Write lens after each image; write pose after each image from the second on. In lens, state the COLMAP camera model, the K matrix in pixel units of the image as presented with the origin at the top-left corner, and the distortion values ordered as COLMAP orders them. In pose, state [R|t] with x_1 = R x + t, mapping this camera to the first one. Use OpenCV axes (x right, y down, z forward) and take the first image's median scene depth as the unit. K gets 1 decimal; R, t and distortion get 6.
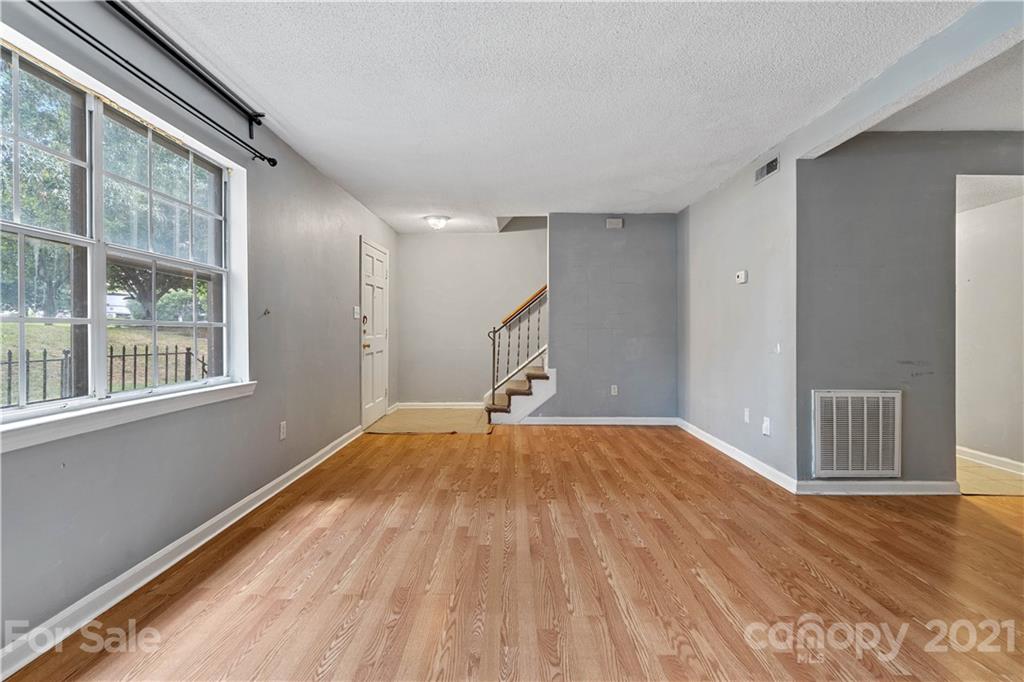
lens RADIAL K [[472.5, 0, 503.5], [0, 472.5, 330.4], [0, 0, 1]] dist [-0.002186, -0.000430]
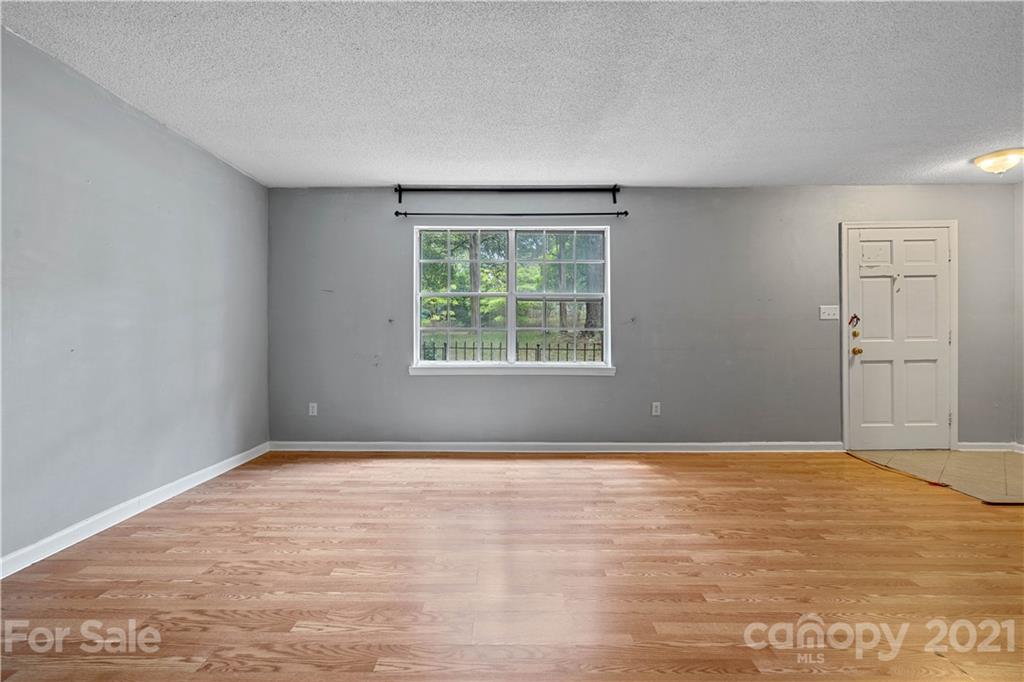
lens RADIAL K [[472.5, 0, 503.5], [0, 472.5, 330.4], [0, 0, 1]] dist [-0.002186, -0.000430]
pose [[0.002189, -0.007293, -0.999971, 0.925658], [0.002869, 0.999969, -0.007287, 0.003169], [0.999993, -0.002853, 0.002210, 0.626479]]
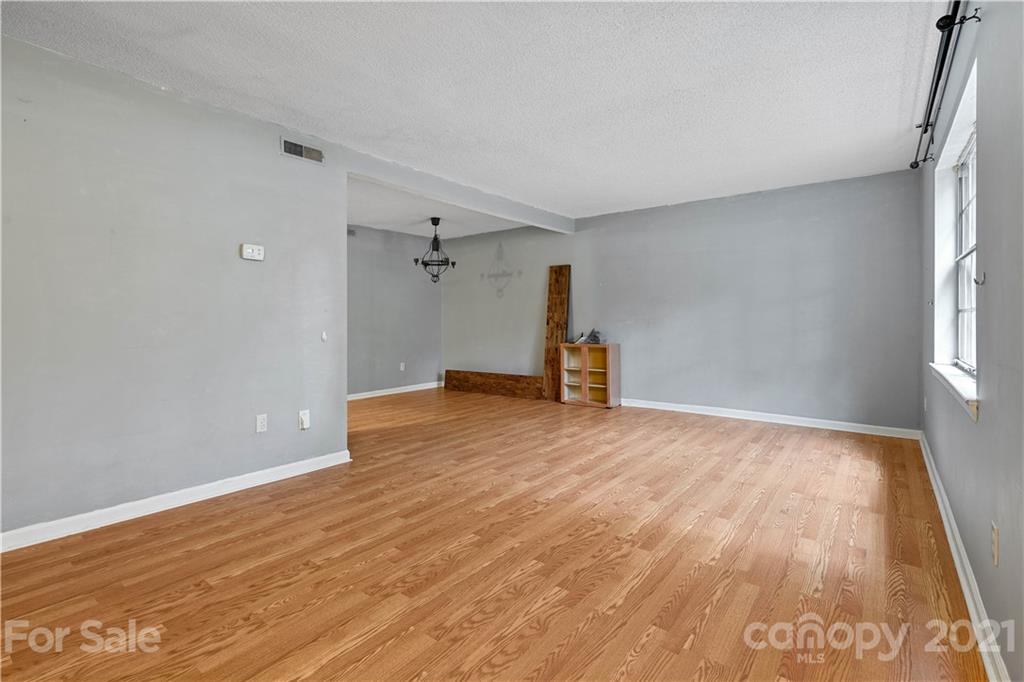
lens RADIAL K [[472.5, 0, 503.5], [0, 472.5, 330.4], [0, 0, 1]] dist [-0.002186, -0.000430]
pose [[-0.793660, -0.007777, 0.608312, -0.401630], [0.004568, 0.999814, 0.018742, 0.005372], [-0.608344, 0.017653, -0.793477, 1.766727]]
